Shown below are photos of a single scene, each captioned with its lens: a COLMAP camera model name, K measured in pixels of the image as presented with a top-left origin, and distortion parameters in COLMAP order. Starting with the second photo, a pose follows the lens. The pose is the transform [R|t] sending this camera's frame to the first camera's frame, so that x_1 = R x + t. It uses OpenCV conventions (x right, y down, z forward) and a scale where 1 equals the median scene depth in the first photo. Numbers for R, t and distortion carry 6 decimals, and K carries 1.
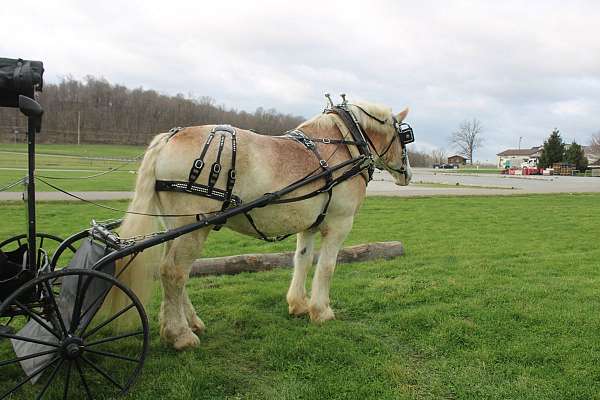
lens RADIAL K [[498.1, 0, 300.0], [0, 498.1, 200.0], [0, 0, 1]] dist [-0.083790, 0.007199]
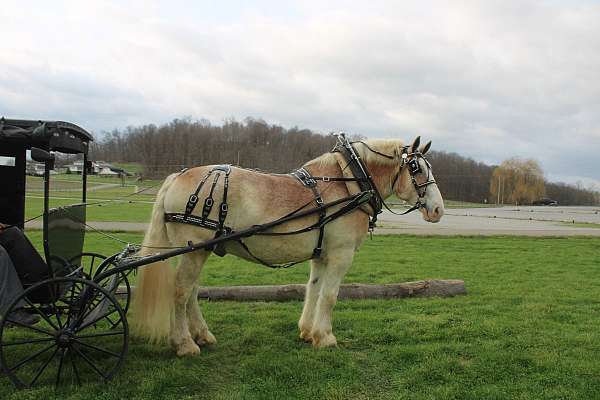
lens RADIAL K [[498.1, 0, 300.0], [0, 498.1, 200.0], [0, 0, 1]] dist [-0.083790, 0.007199]
pose [[0.956955, 0.005847, -0.290178, 0.345584], [-0.027201, 0.997203, -0.069612, 0.005858], [0.288960, 0.074509, 0.954437, -0.056822]]
